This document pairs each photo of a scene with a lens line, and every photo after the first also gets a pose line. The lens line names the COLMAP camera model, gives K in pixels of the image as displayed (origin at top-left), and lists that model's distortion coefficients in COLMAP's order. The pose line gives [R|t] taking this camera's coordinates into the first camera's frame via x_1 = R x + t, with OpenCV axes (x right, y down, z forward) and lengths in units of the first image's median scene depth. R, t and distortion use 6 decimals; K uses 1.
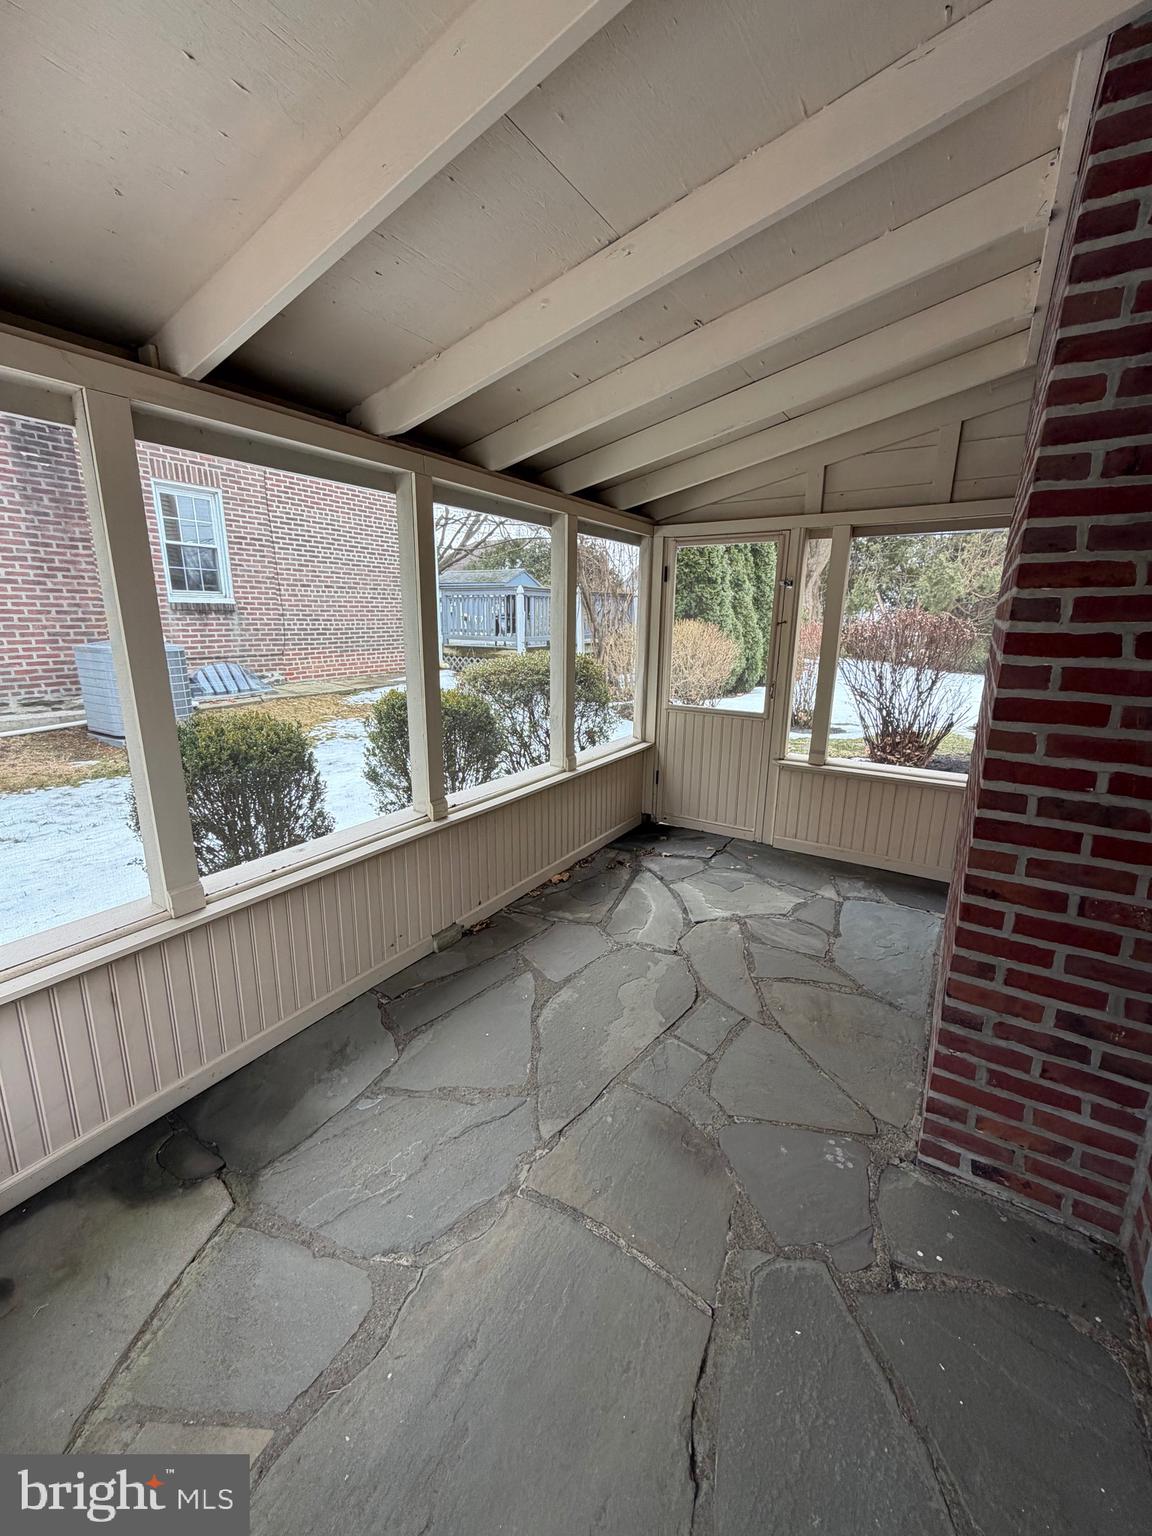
lens RADIAL K [[611.8, 0, 575.4], [0, 611.8, 764.3], [0, 0, 1]] dist [0.001017, 0.000008]
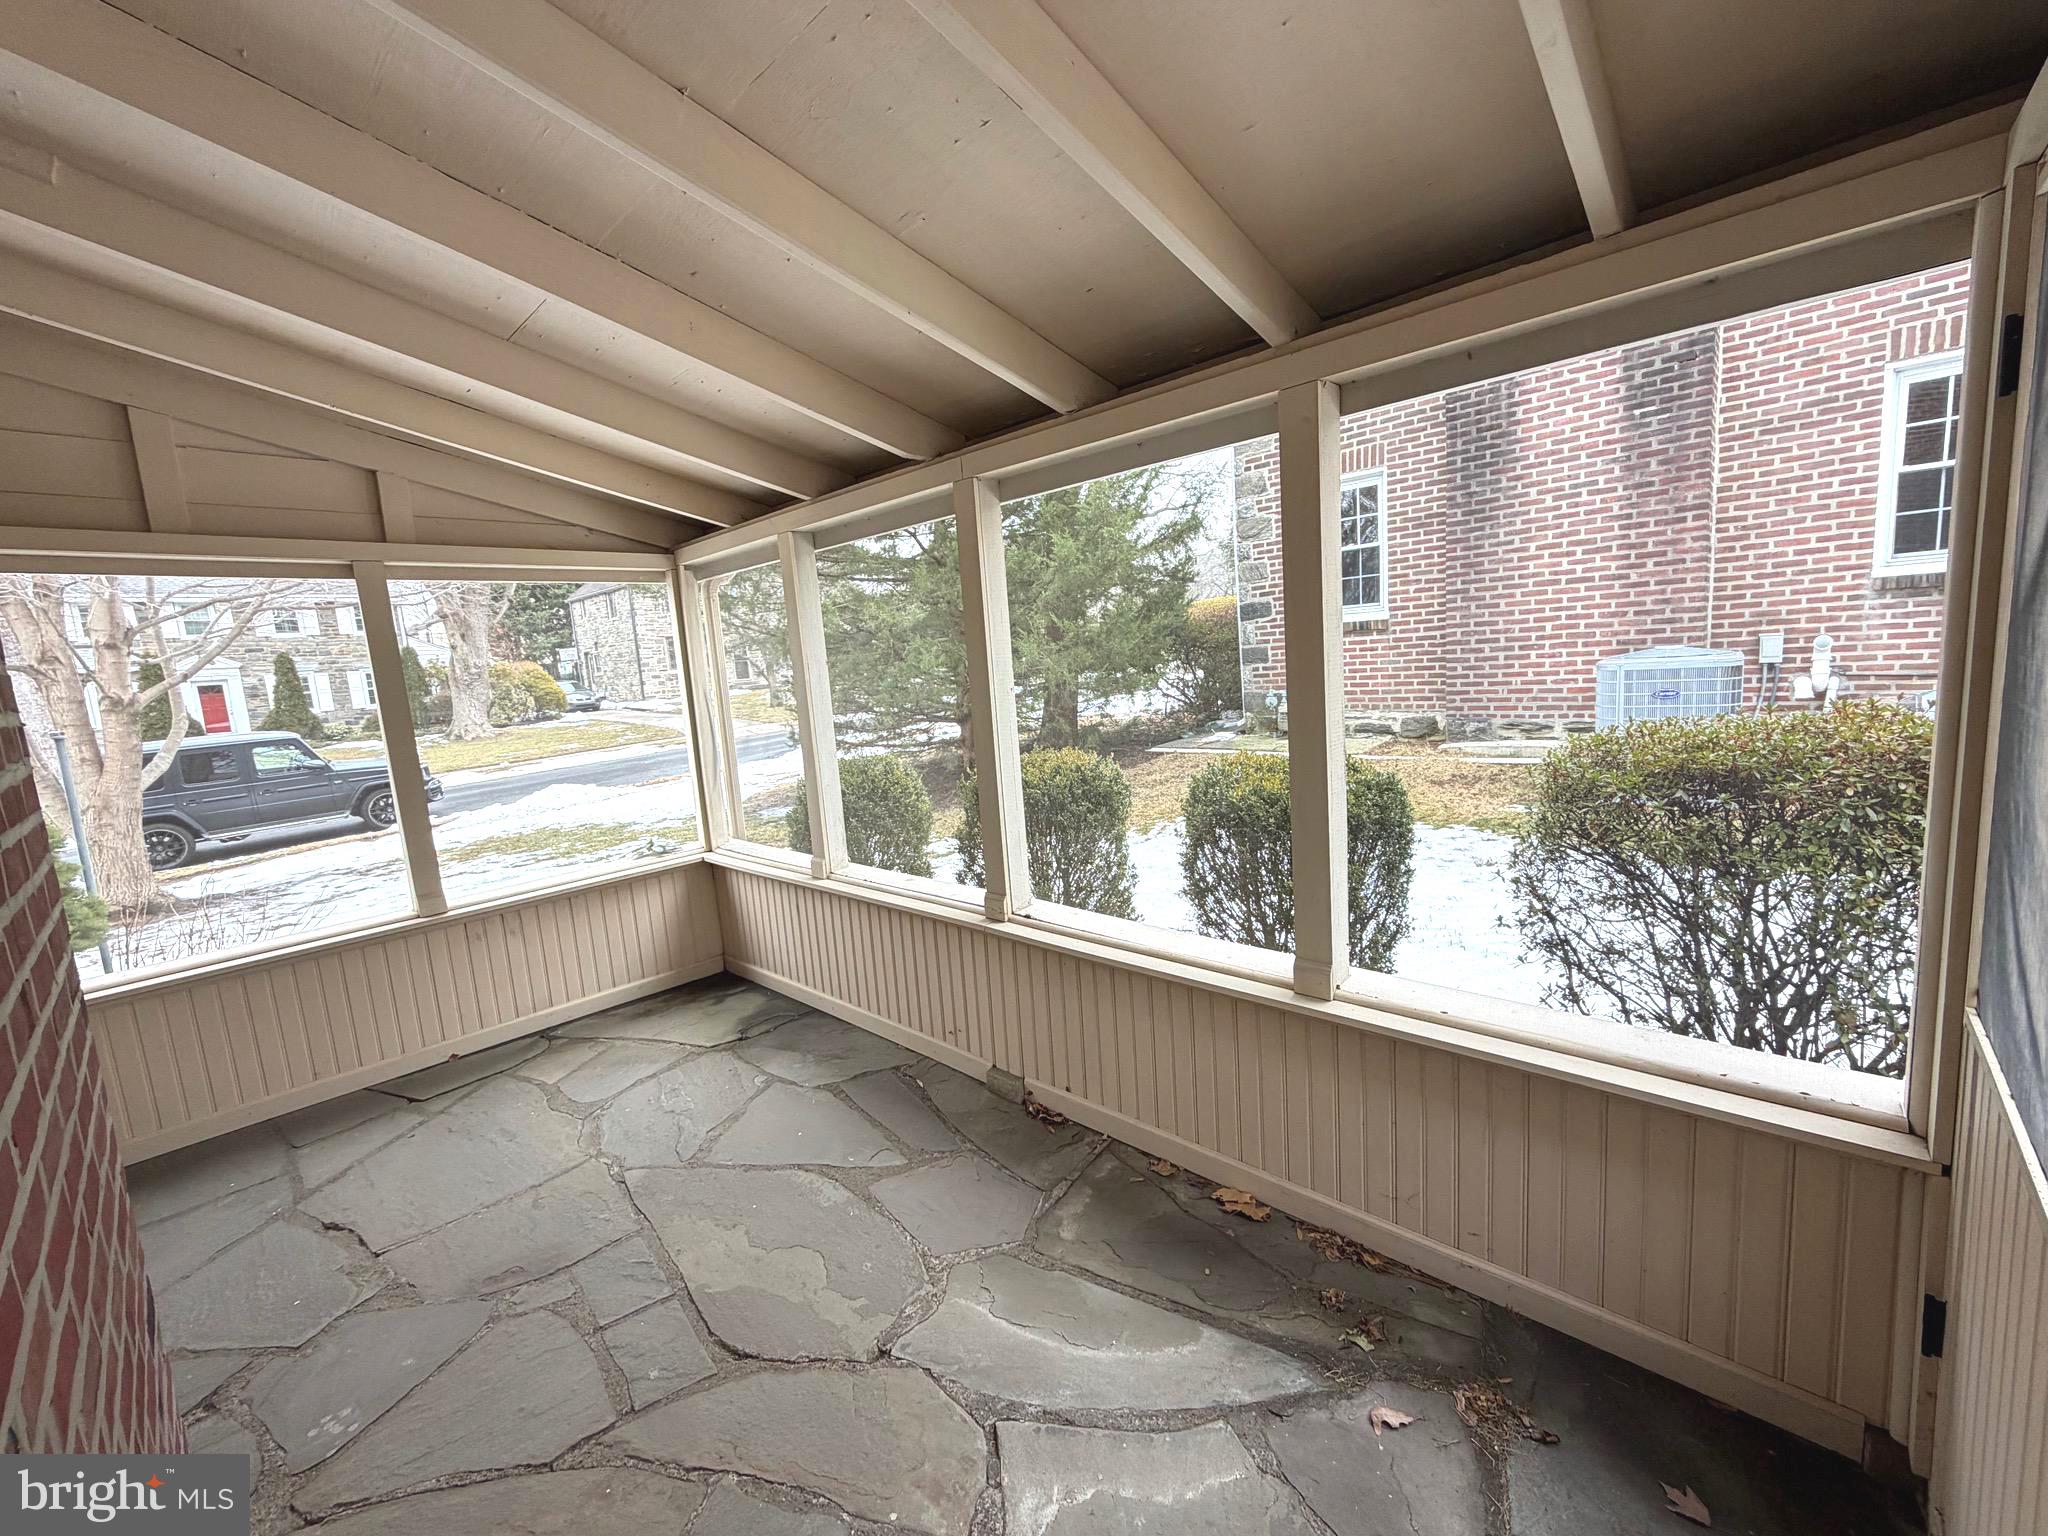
lens RADIAL K [[815.8, 0, 1022.4], [0, 815.8, 767.5], [0, 0, 1]] dist [0.001017, 0.000008]
pose [[-0.180539, 0.136496, -0.974051, 0.580687], [-0.167566, 0.971578, 0.167208, -0.213179], [0.969189, 0.193405, -0.152535, 0.928569]]
